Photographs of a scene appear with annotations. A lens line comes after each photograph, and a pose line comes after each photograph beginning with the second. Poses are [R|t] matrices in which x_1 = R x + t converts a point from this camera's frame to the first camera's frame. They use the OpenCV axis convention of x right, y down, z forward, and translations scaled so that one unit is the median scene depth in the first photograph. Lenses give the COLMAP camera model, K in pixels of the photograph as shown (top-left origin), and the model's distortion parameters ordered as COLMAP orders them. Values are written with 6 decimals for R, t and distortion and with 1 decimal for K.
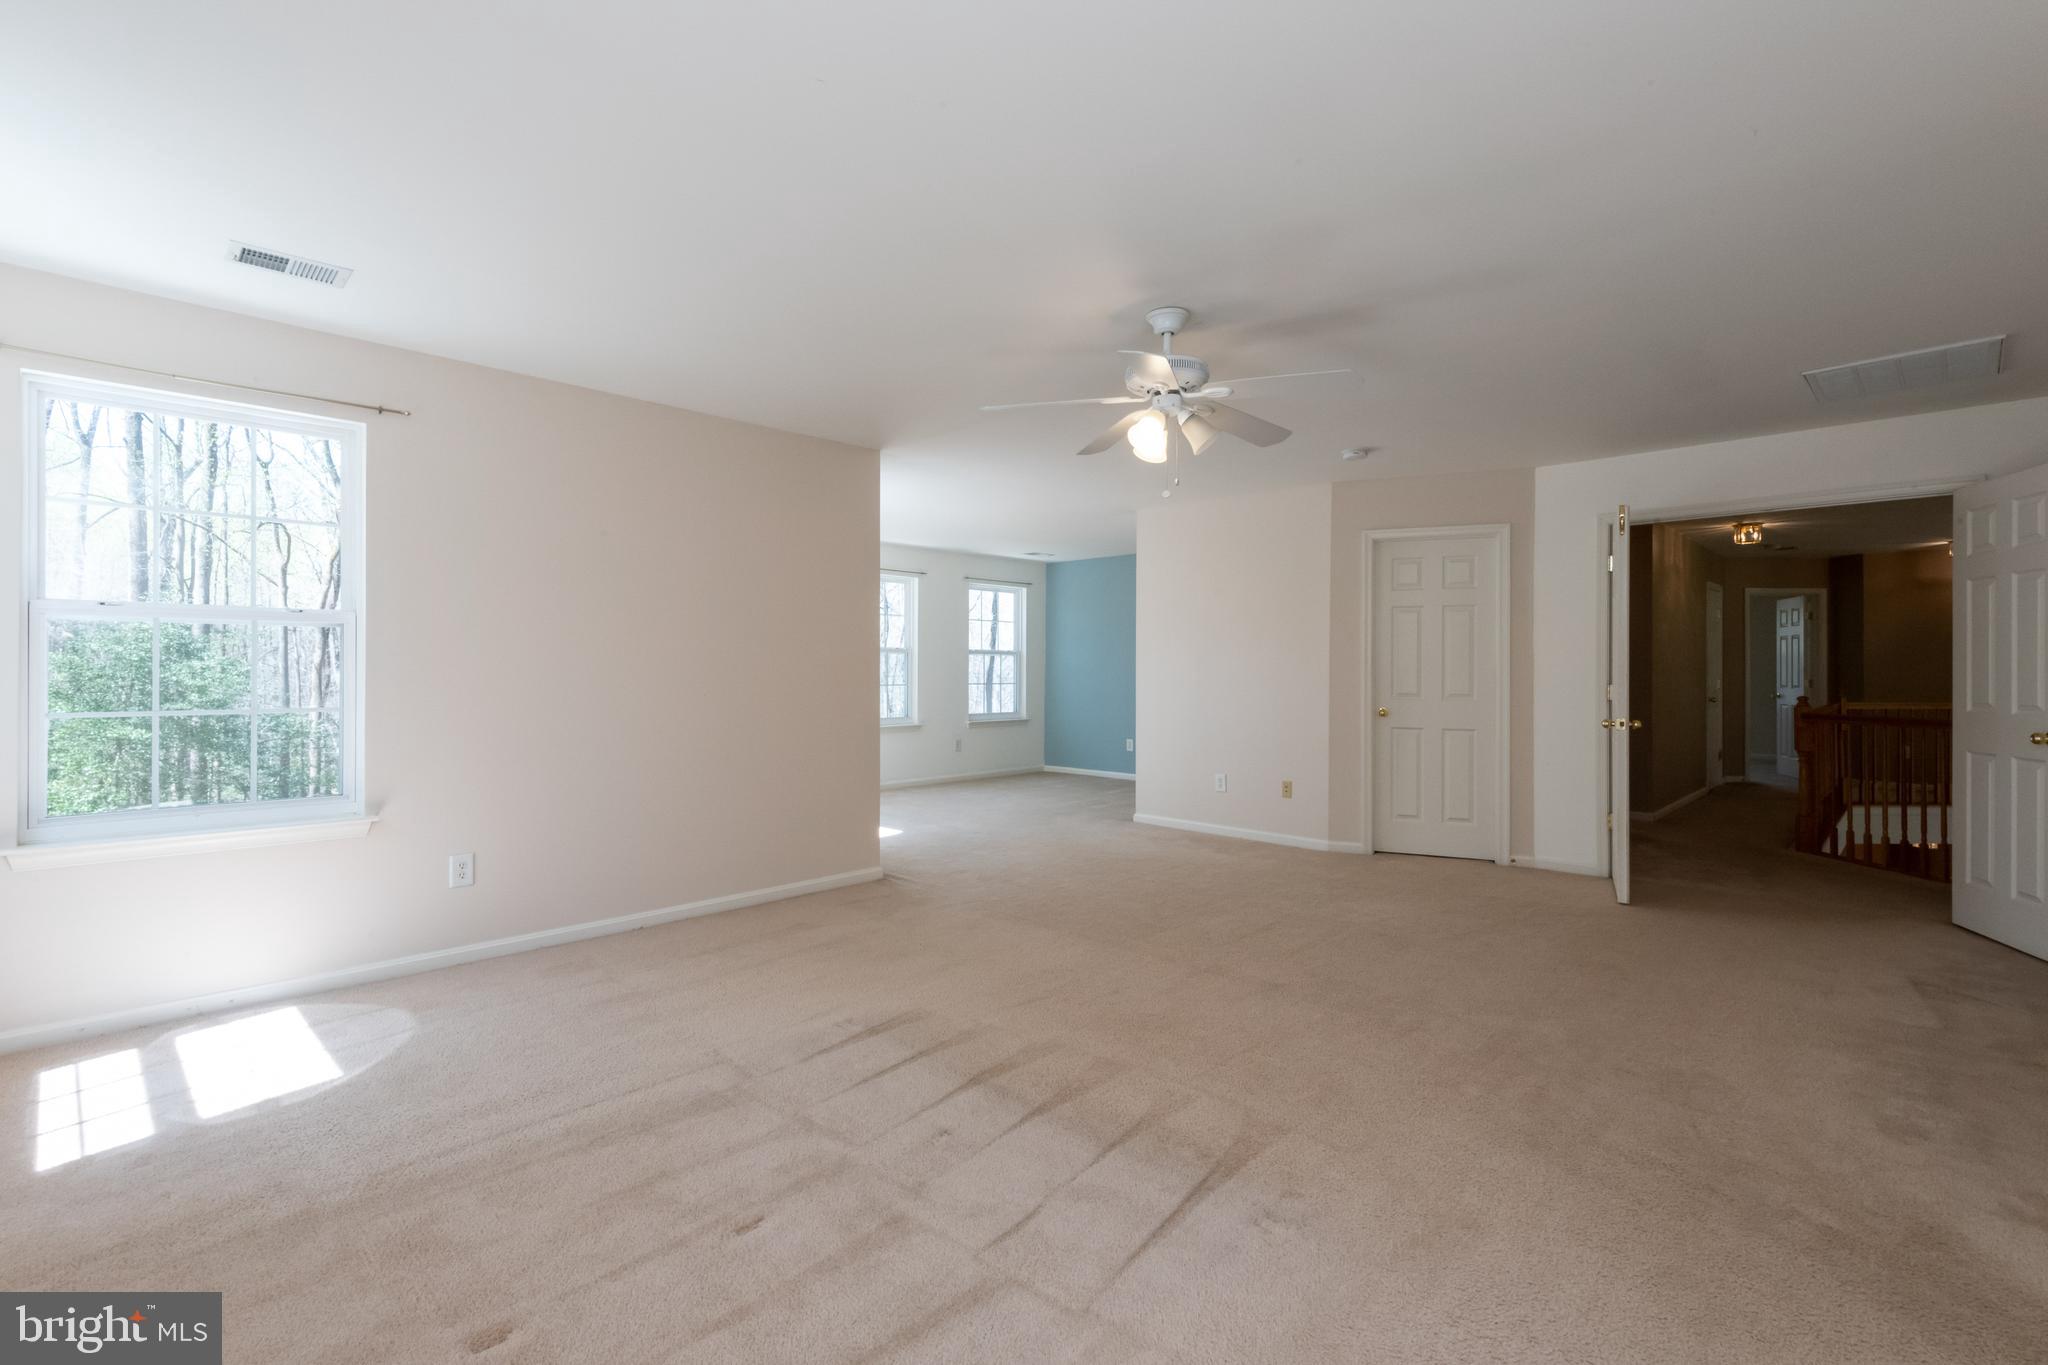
lens RADIAL K [[938.7, 0, 1027.7], [0, 938.7, 678.9], [0, 0, 1]] dist [0.006814, -0.001937]
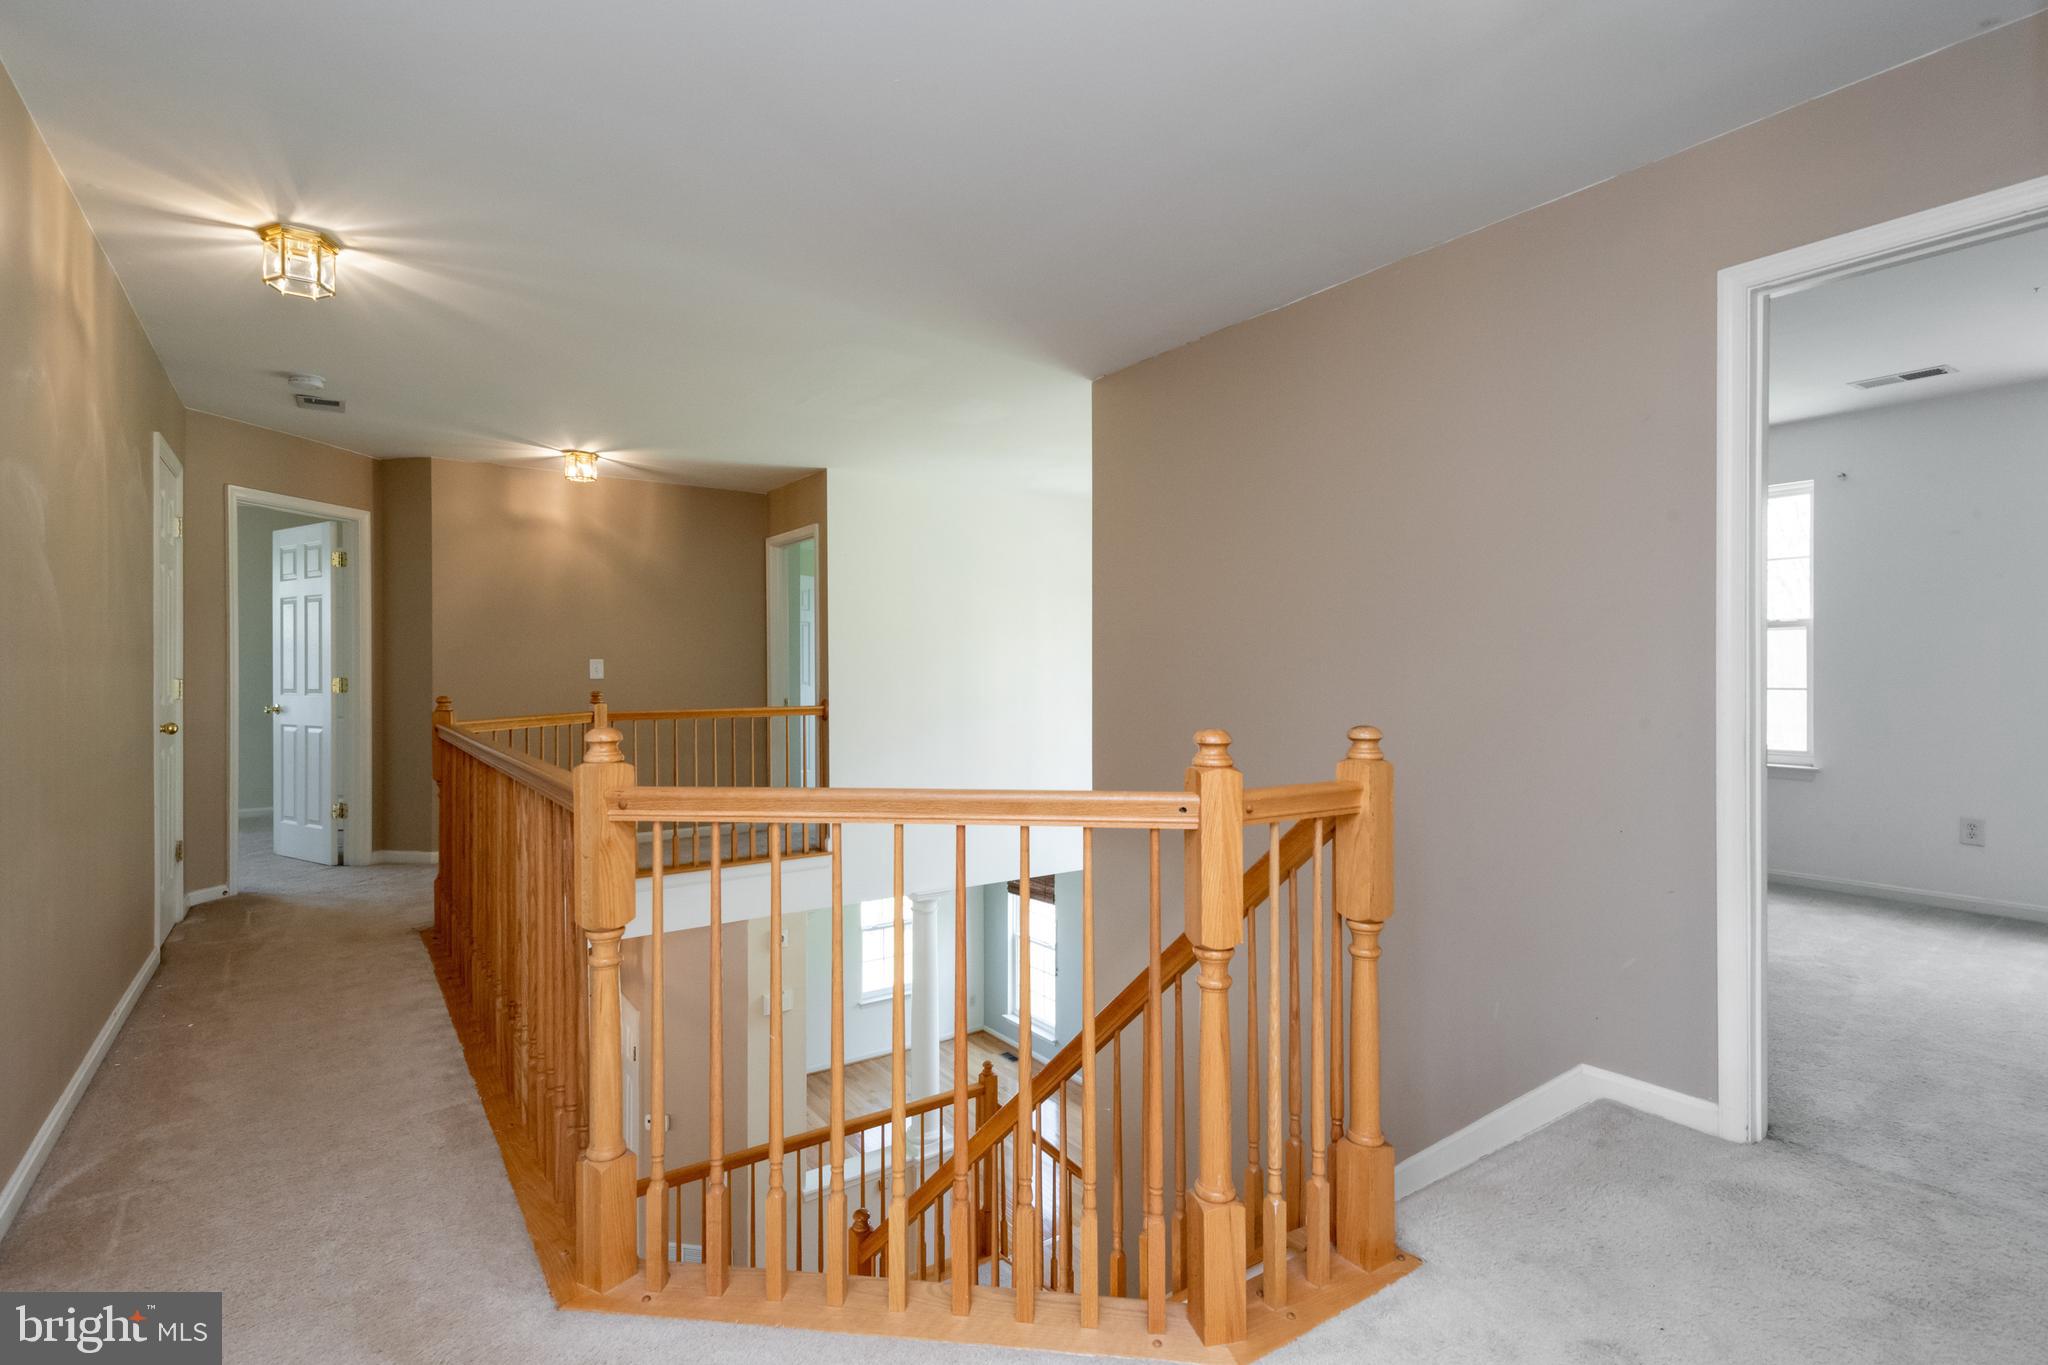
lens RADIAL K [[996.5, 0, 1012.8], [0, 996.5, 676.5], [0, 0, 1]] dist [0.002941, -0.000747]
pose [[0.195466, -0.005036, 0.980698, 0.349597], [0.007239, 0.999967, 0.003692, 0.000115], [-0.980684, 0.006378, 0.195496, 0.518733]]
